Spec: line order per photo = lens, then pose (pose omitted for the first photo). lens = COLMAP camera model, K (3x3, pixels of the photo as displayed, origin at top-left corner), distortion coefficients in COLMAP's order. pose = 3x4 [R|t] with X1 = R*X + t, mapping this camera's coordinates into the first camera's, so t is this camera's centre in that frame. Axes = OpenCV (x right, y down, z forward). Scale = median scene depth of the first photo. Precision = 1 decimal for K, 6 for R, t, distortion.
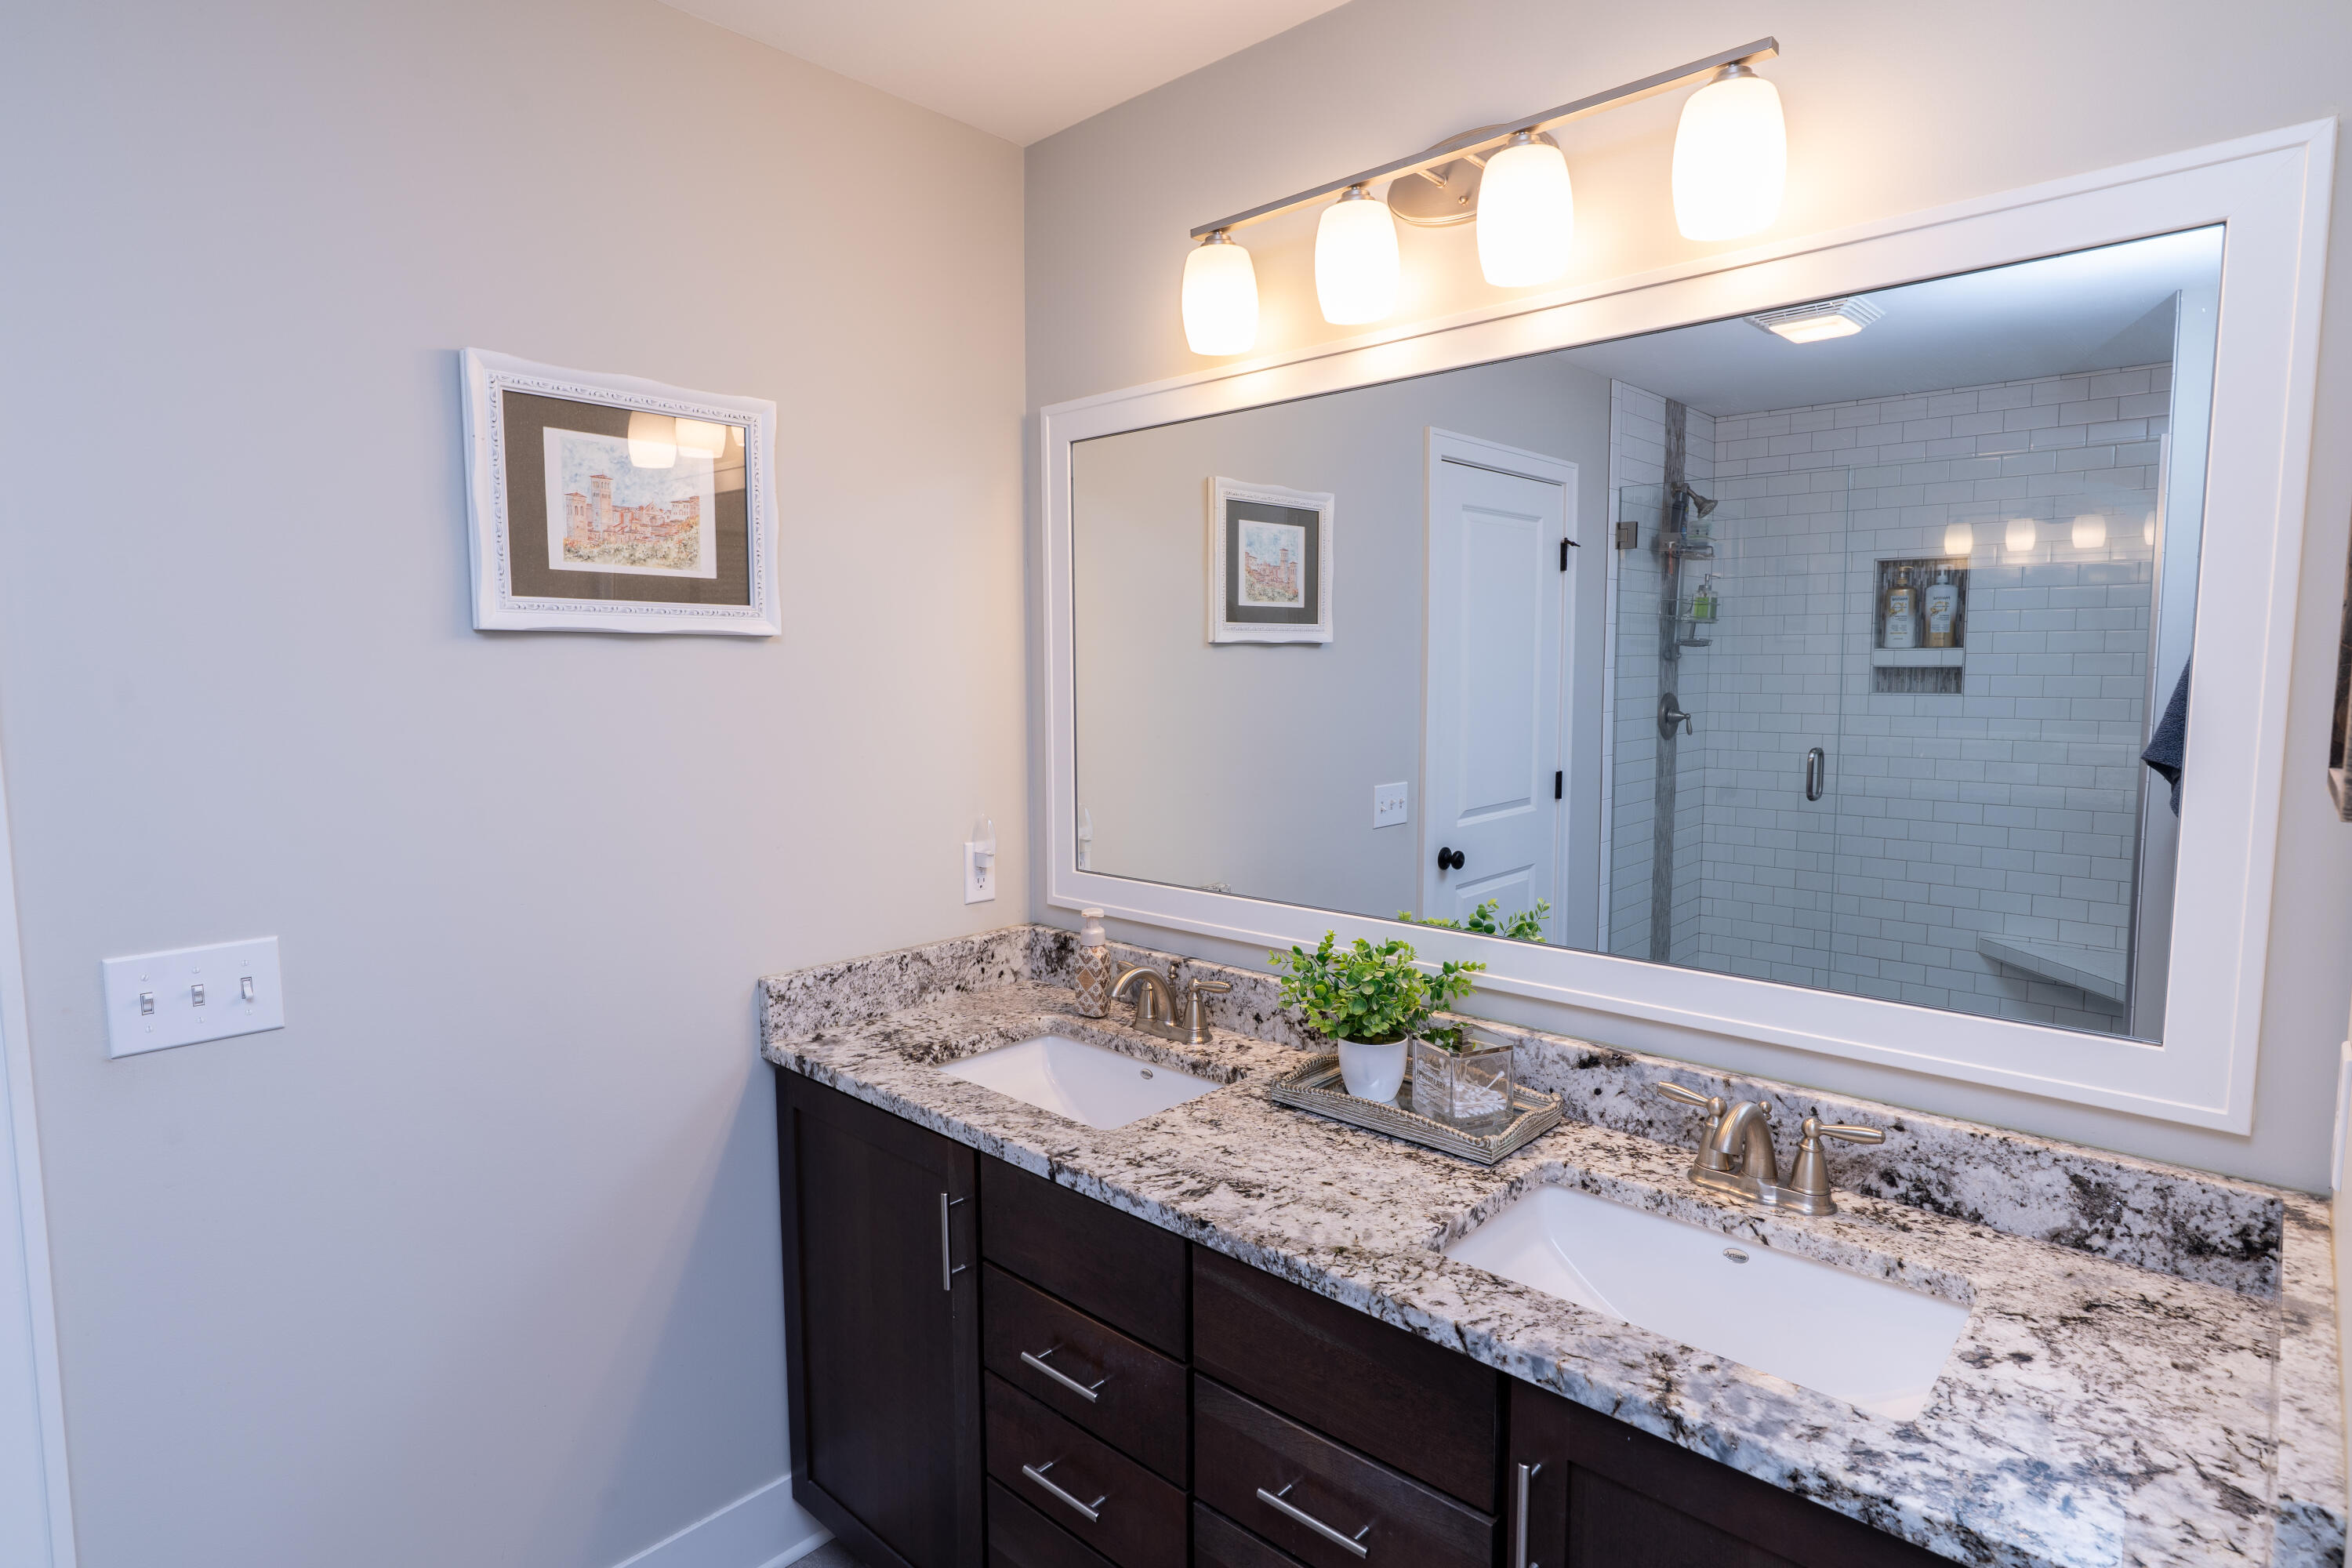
lens RADIAL K [[1216.6, 0, 1176.2], [0, 1216.6, 781.0], [0, 0, 1]] dist [-0.006490, 0.000311]
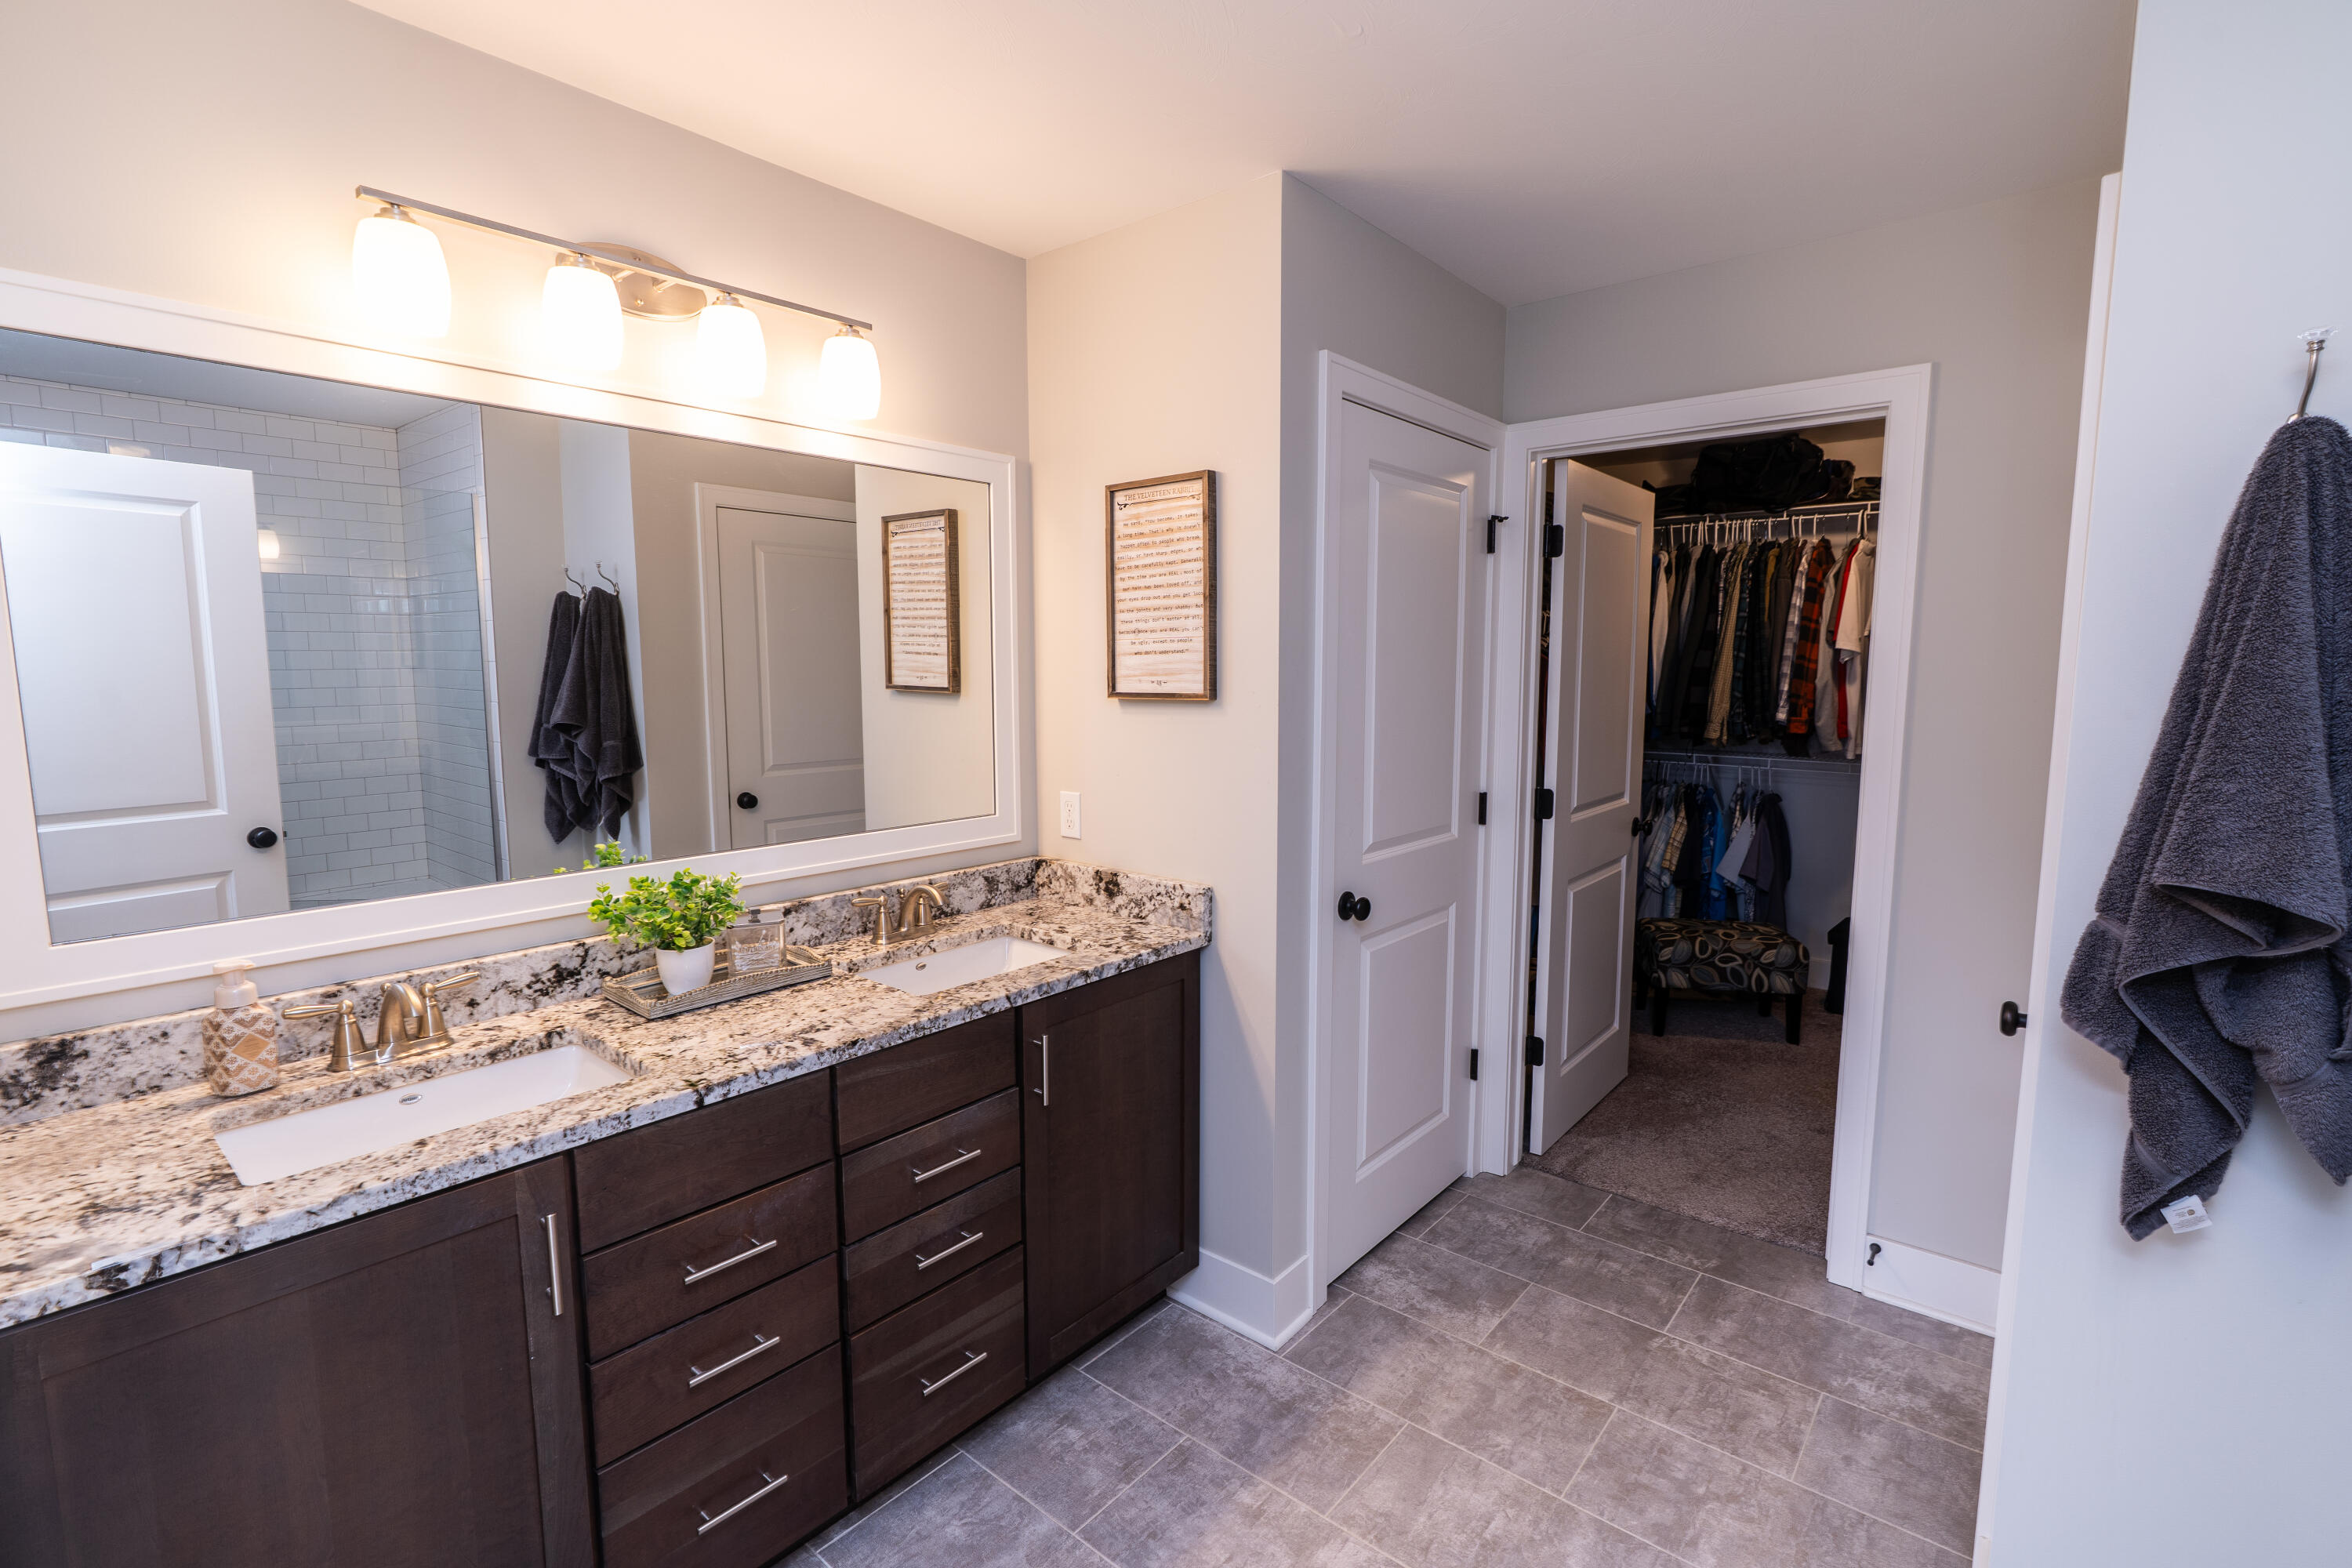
lens RADIAL K [[1078.2, 0, 1174.6], [0, 1078.2, 781.0], [0, 0, 1]] dist [-0.009255, 0.000788]
pose [[-0.036927, -0.105262, 0.993759, -1.119484], [0.094764, 0.989587, 0.108342, -0.041742], [-0.994815, 0.098173, -0.026567, 0.569713]]
